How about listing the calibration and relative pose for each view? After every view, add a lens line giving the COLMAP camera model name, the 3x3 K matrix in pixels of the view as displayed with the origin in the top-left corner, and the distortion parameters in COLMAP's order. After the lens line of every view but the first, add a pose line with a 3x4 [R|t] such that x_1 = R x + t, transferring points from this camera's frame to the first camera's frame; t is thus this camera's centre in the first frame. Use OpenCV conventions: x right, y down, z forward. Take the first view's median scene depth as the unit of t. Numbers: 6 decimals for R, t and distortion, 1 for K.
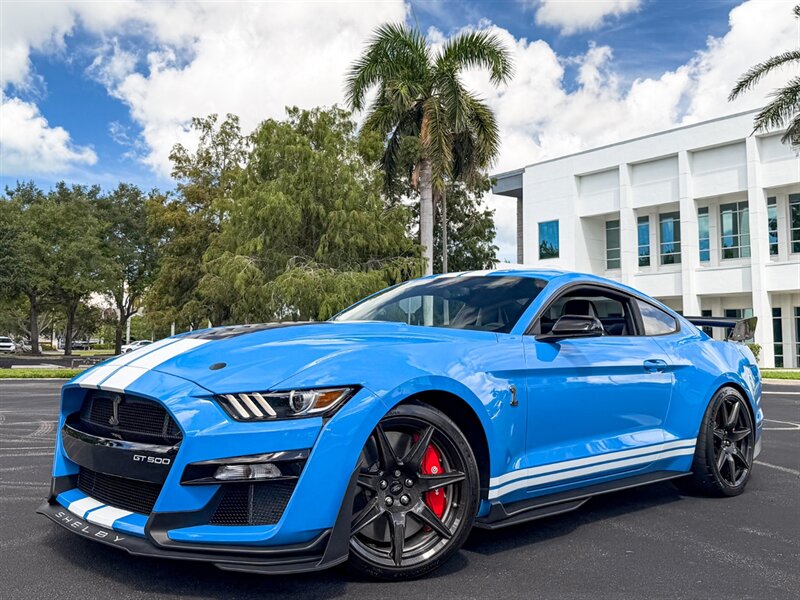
lens RADIAL K [[803.5, 0, 386.2], [0, 803.5, 250.8], [0, 0, 1]] dist [0.187559, -0.401944]
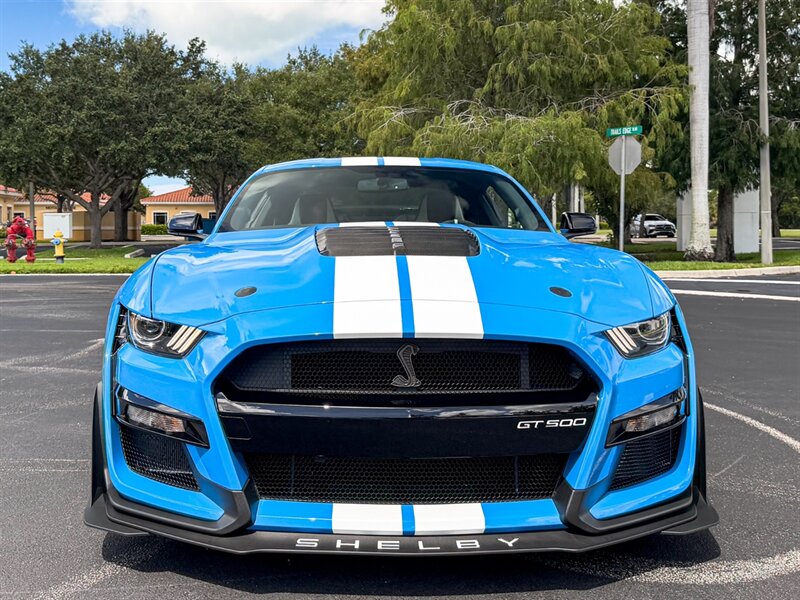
lens RADIAL K [[913.1, 0, 365.2], [0, 913.1, 226.1], [0, 0, 1]] dist [0.239379, -0.587809]
pose [[0.869957, -0.016968, -0.492836, 0.150624], [0.074445, 0.992473, 0.097239, 0.022833], [0.487477, -0.121283, 0.864672, 0.202513]]
